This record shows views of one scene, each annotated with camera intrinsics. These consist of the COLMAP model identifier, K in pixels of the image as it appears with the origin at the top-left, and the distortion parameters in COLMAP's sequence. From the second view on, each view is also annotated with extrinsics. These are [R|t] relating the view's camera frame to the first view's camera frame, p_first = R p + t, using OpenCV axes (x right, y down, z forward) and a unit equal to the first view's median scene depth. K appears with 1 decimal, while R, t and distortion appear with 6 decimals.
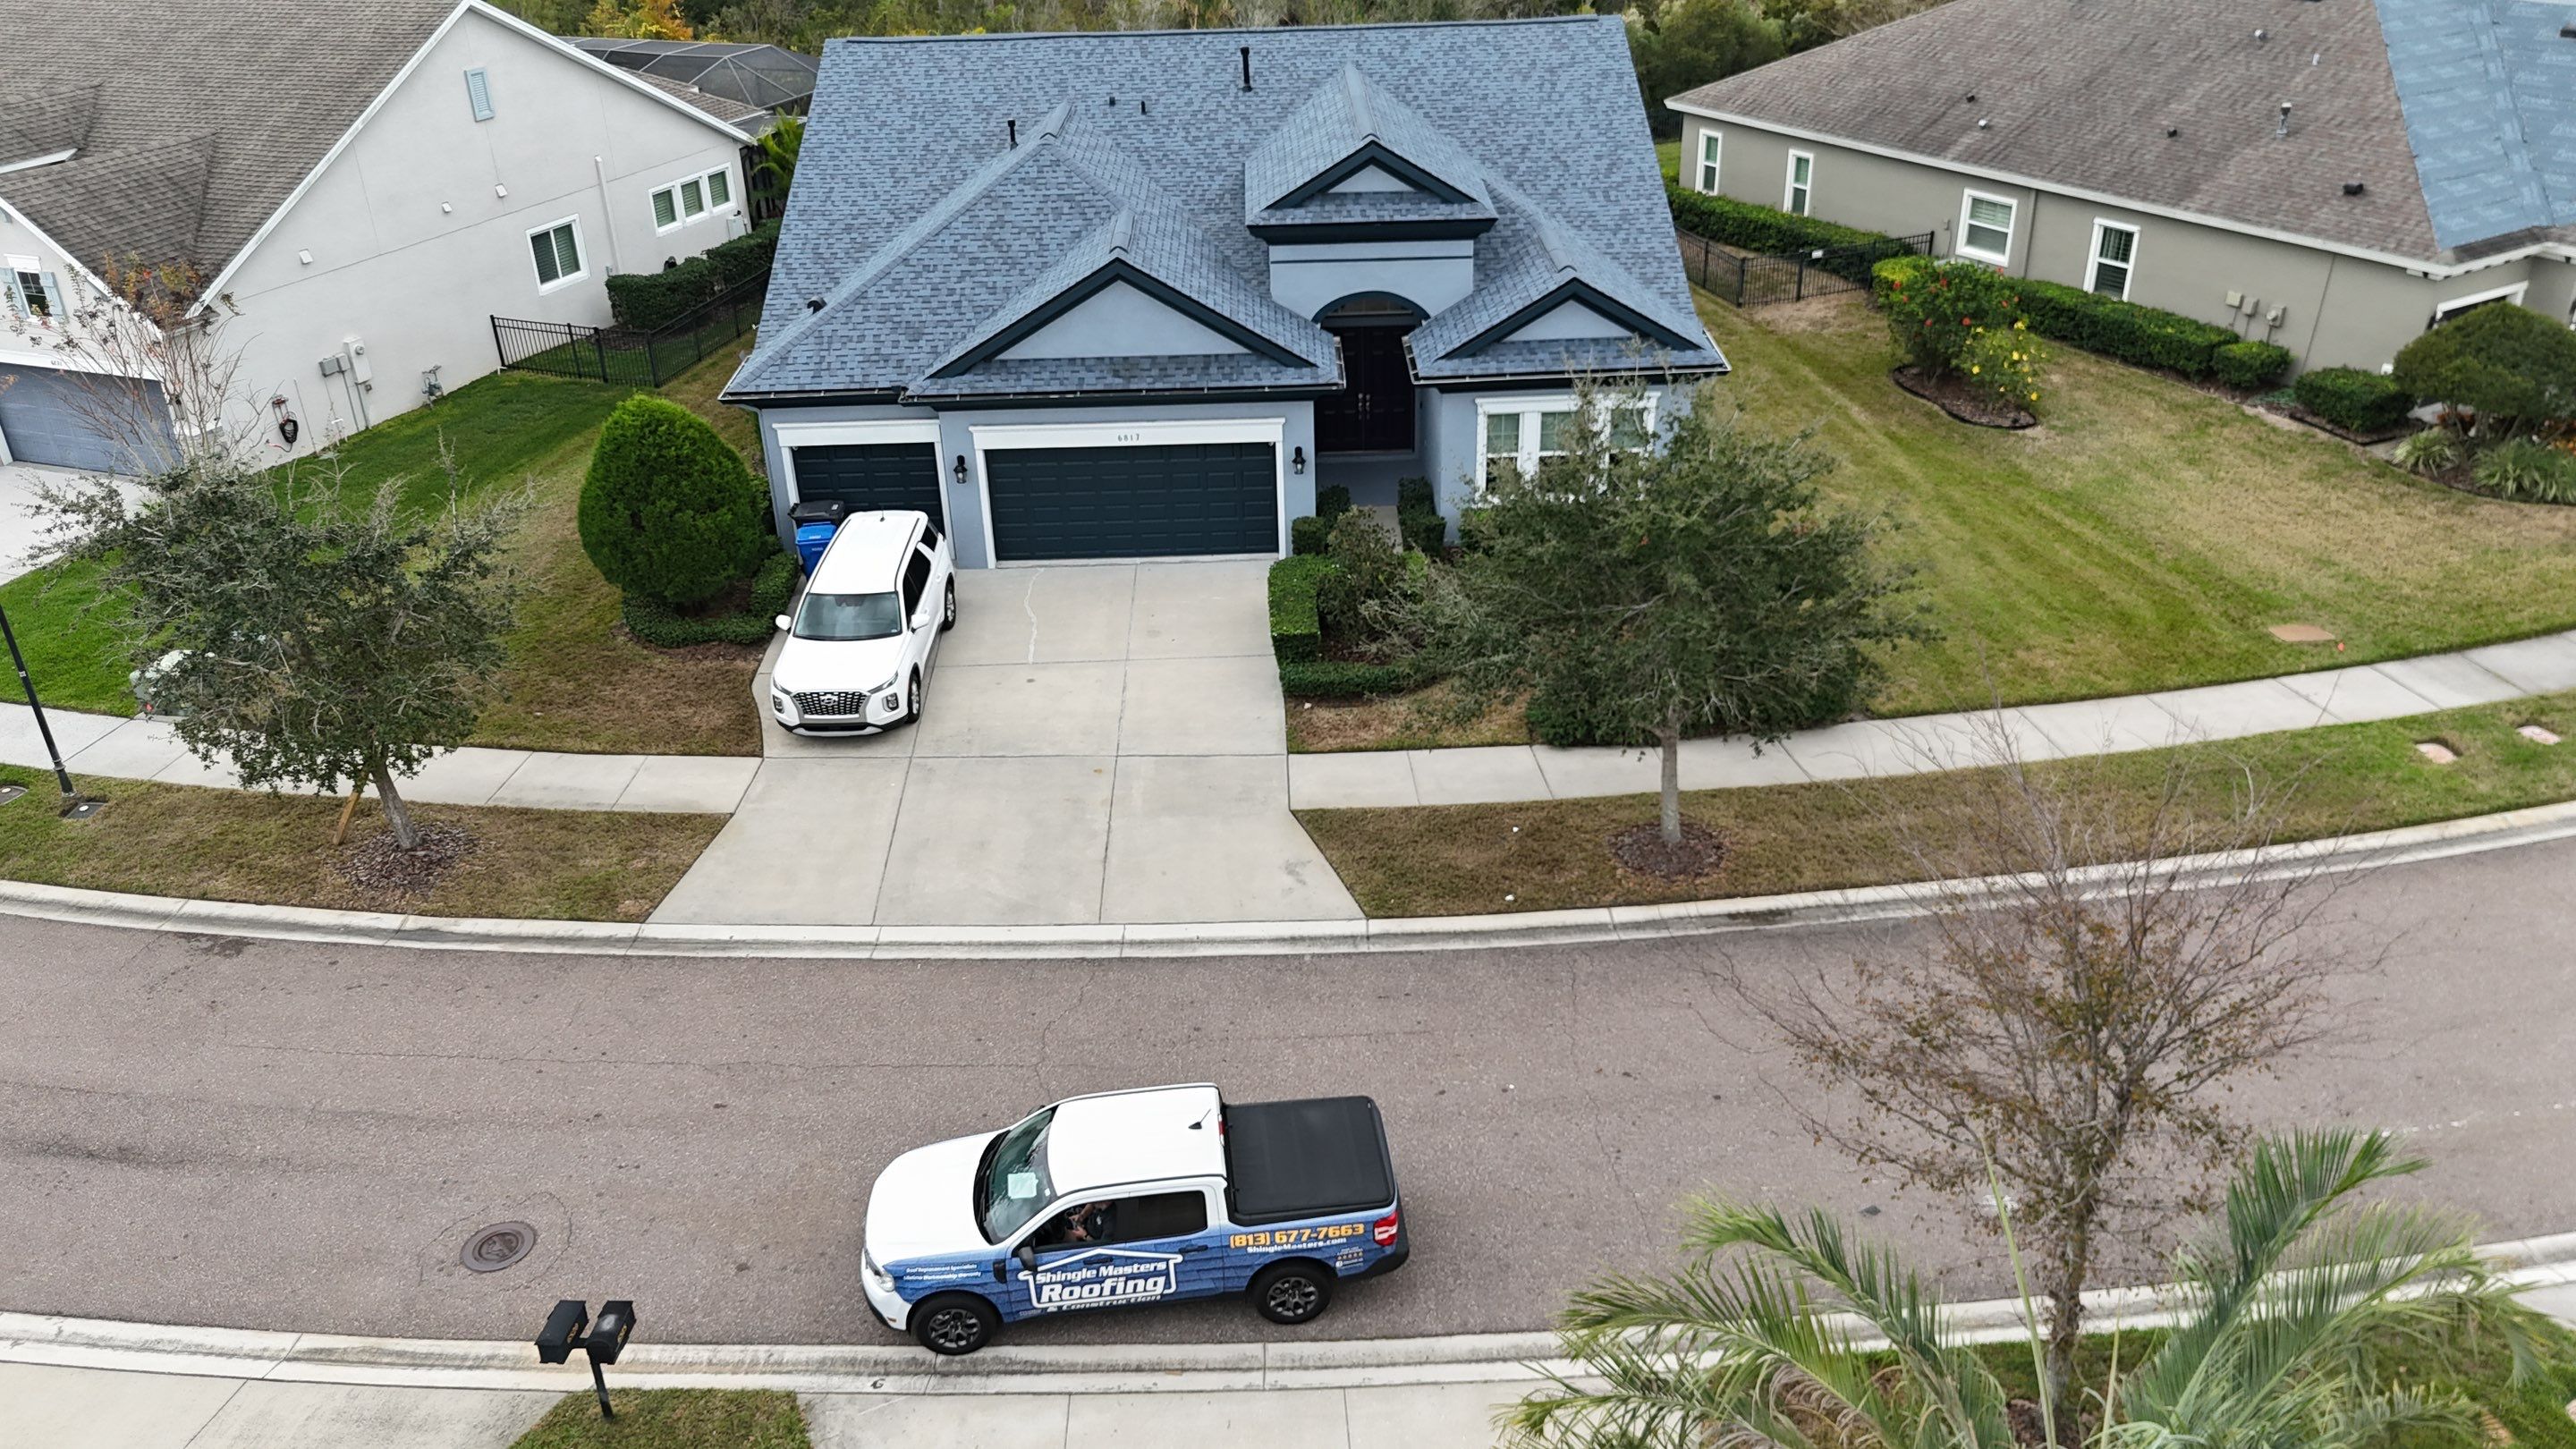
lens RADIAL K [[1901.3, 0, 1298.3], [0, 1901.3, 721.5], [0, 0, 1]] dist [0.069330, -0.078538]
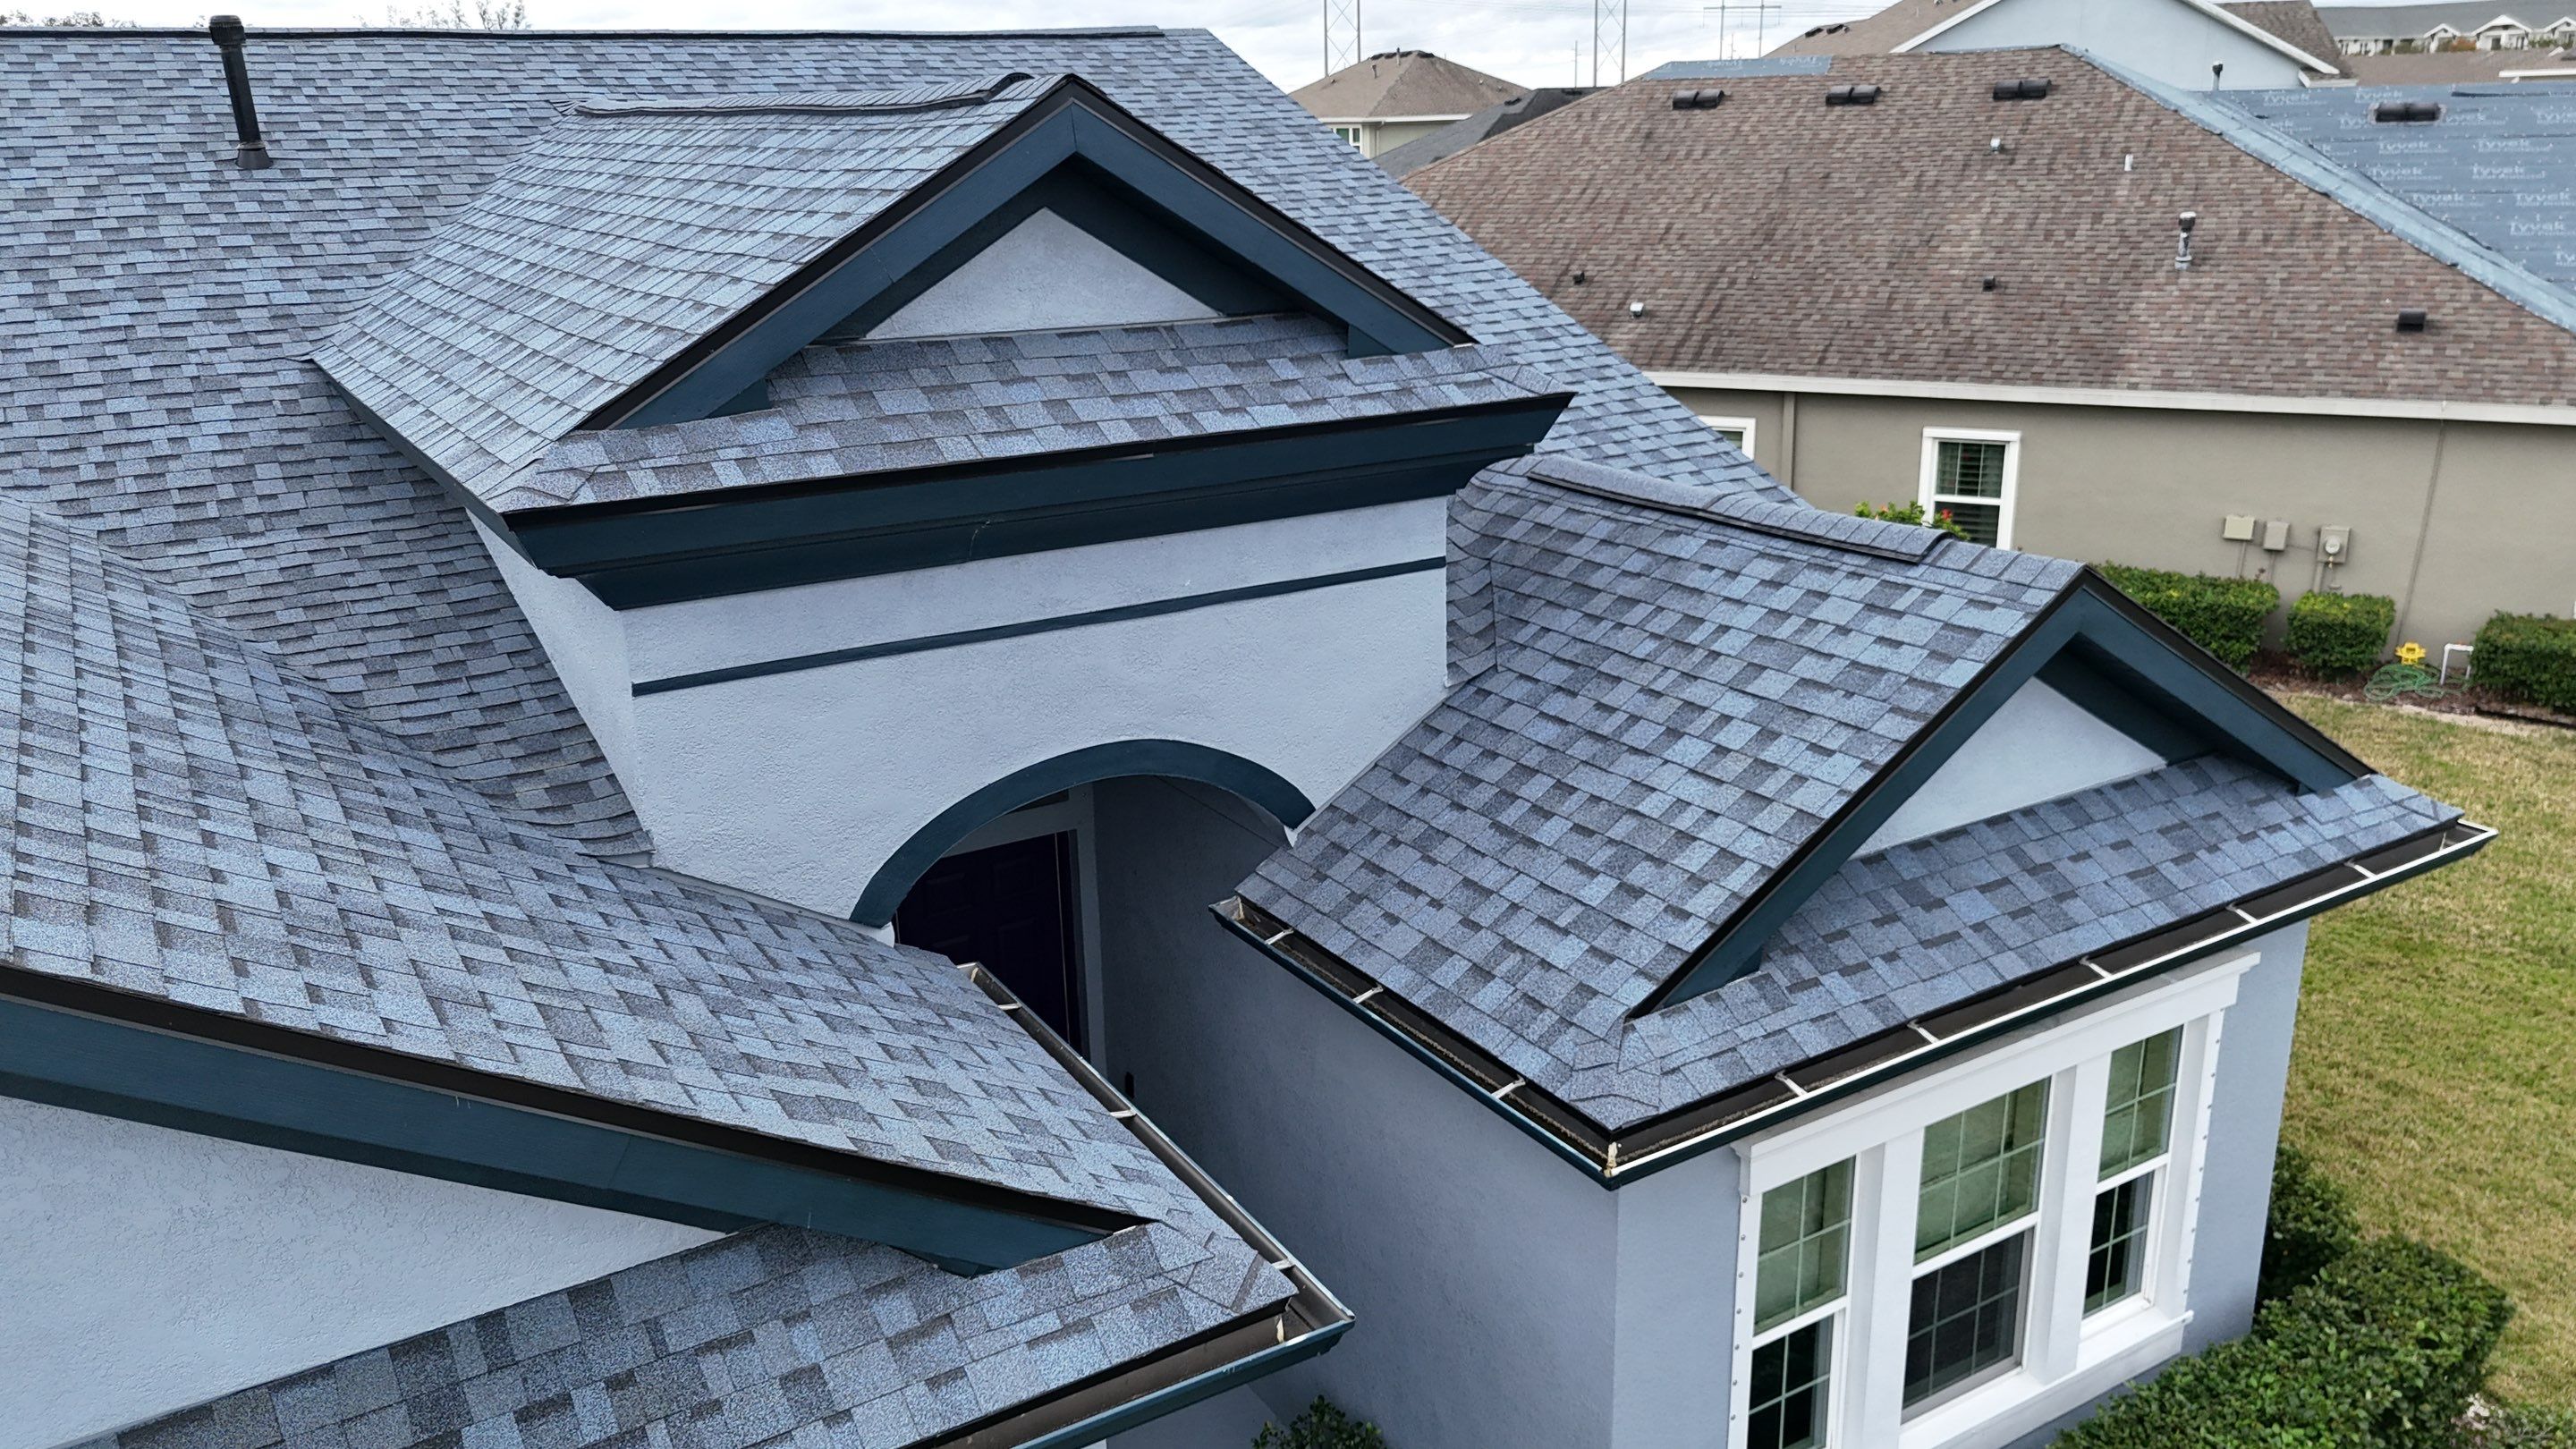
lens RADIAL K [[1890.7, 0, 1287.8], [0, 1890.7, 716.7], [0, 0, 1]] dist [0.087546, -0.102024]
pose [[0.864092, -0.148616, 0.480893, -0.046302], [0.237911, 0.962545, -0.130024, -0.173622], [-0.443557, 0.226763, 0.867085, 0.706937]]
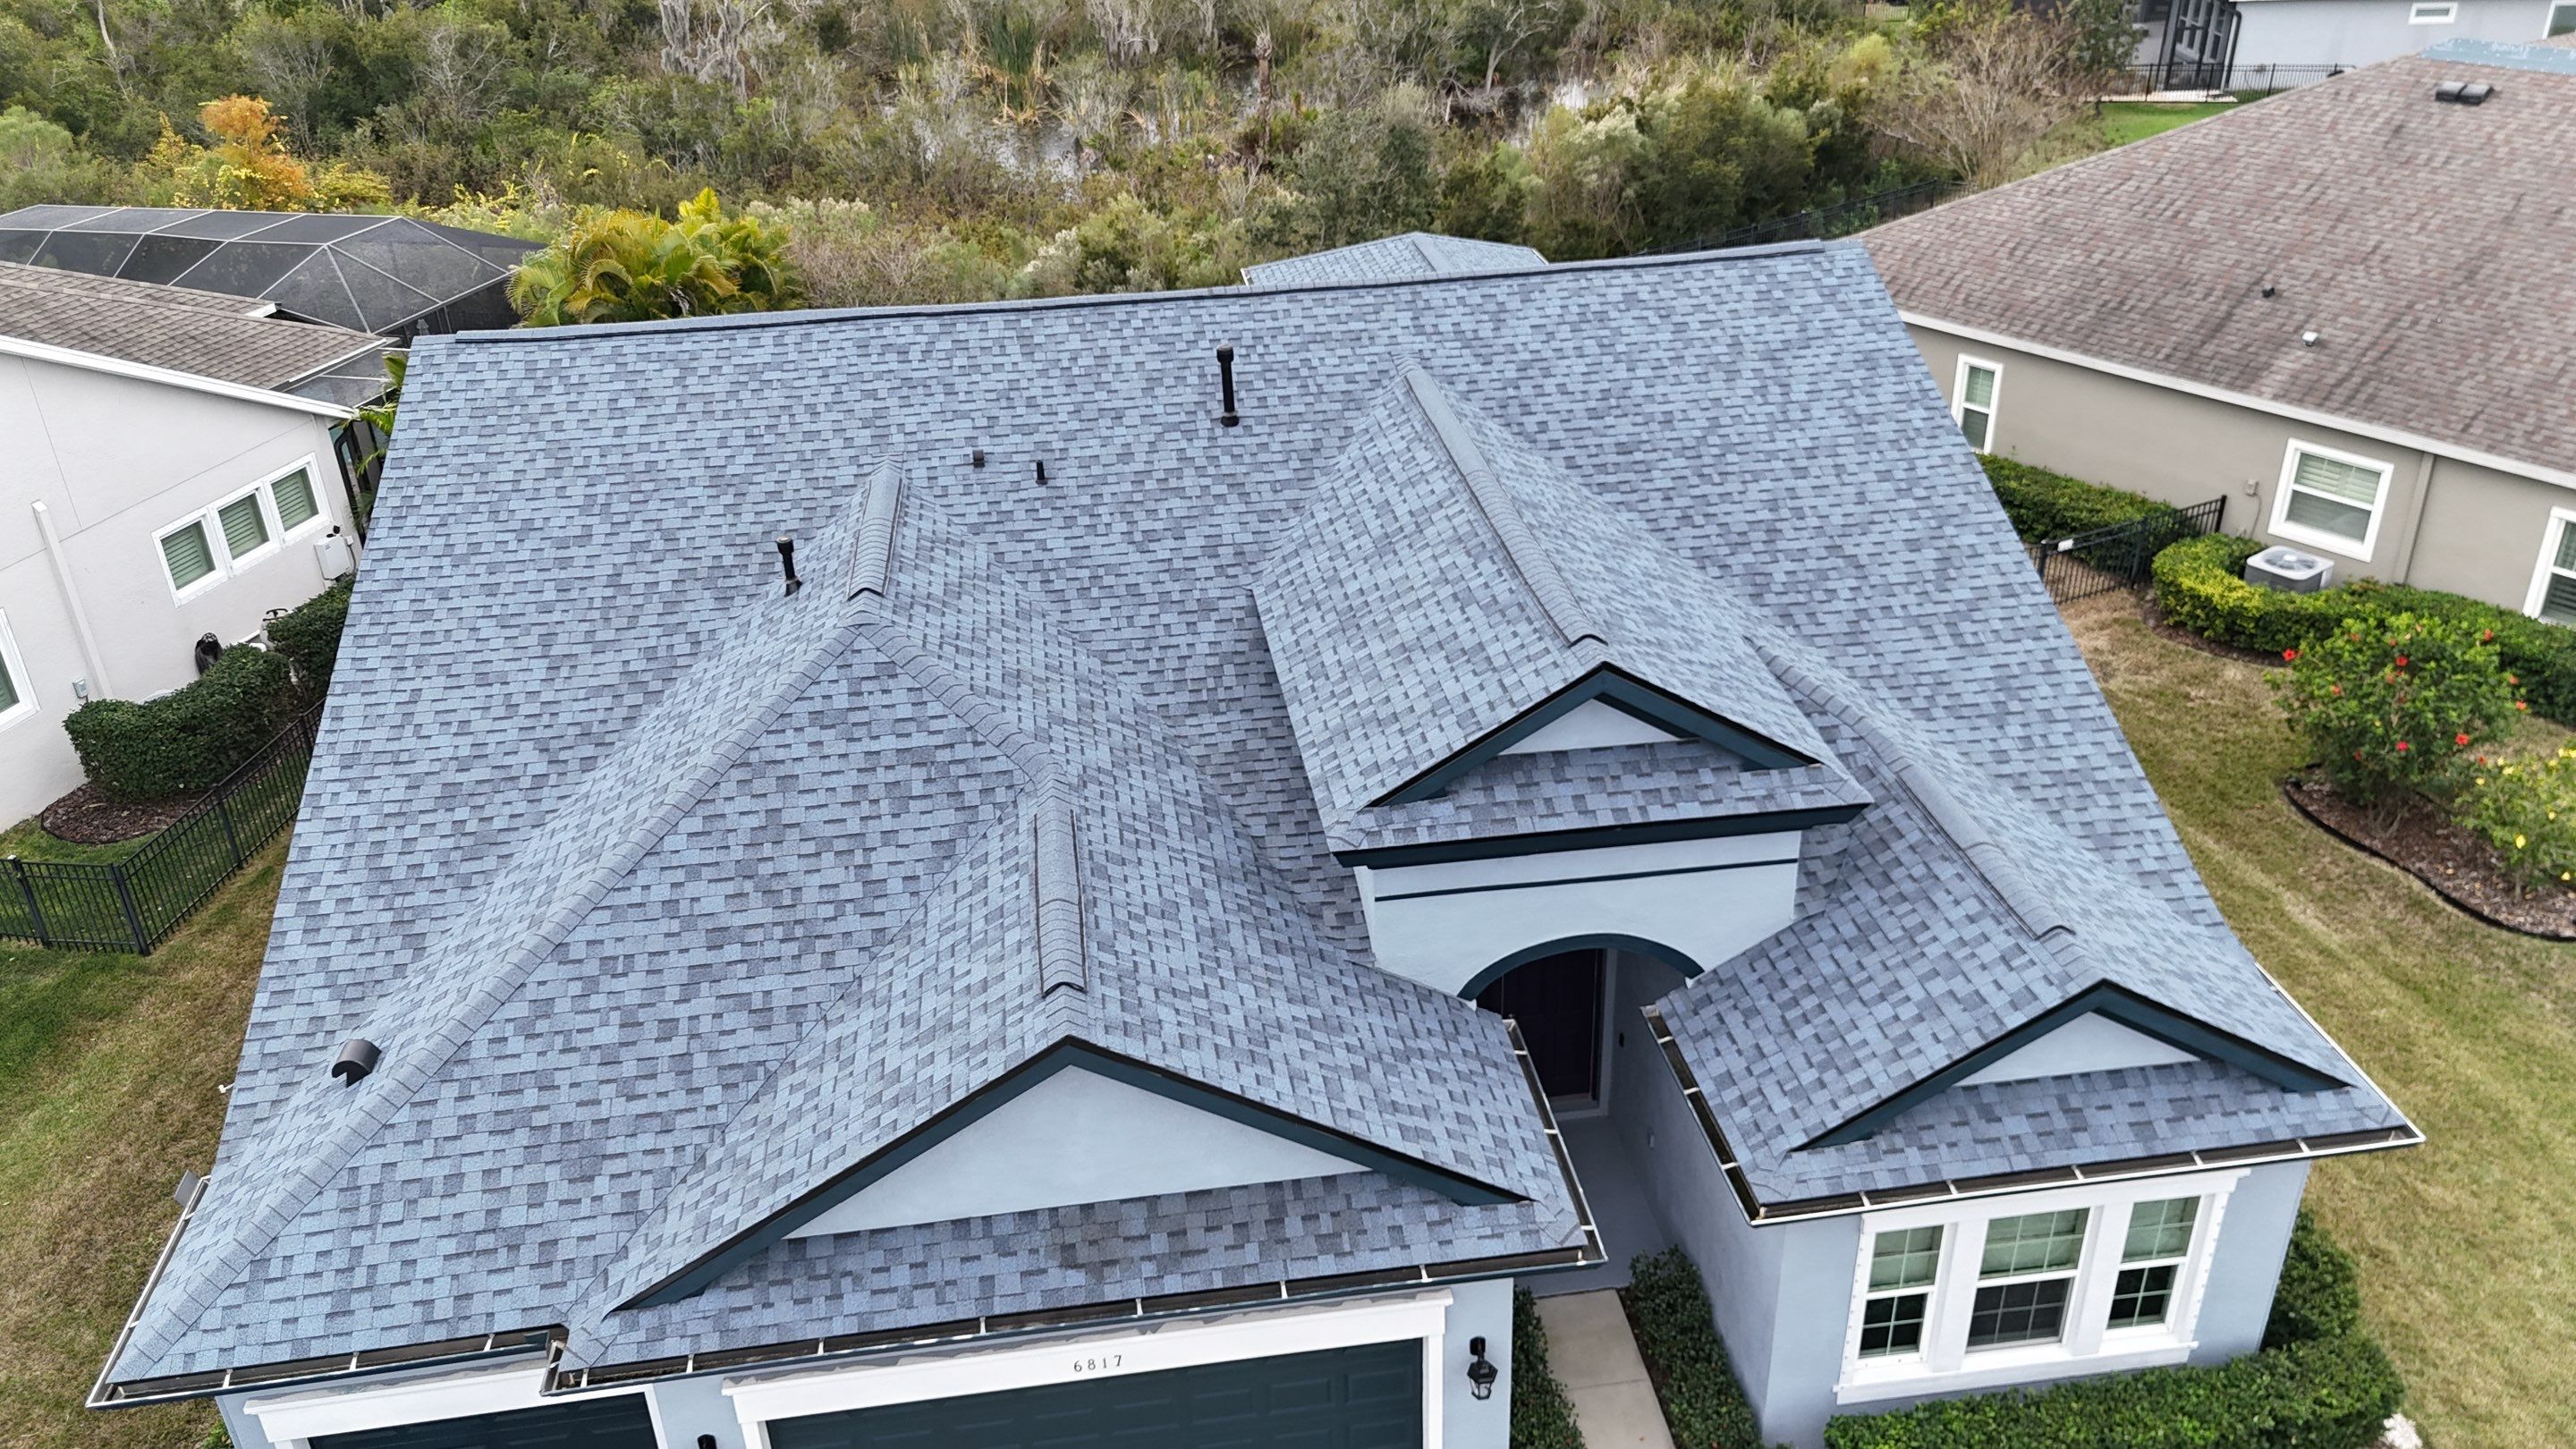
lens RADIAL K [[1901.3, 0, 1298.3], [0, 1901.3, 721.5], [0, 0, 1]] dist [0.069330, -0.078538]
pose [[0.993350, -0.059550, 0.098539, -0.067487], [0.059376, 0.998225, 0.004697, -0.255543], [-0.098644, 0.001185, 0.995122, 0.481973]]
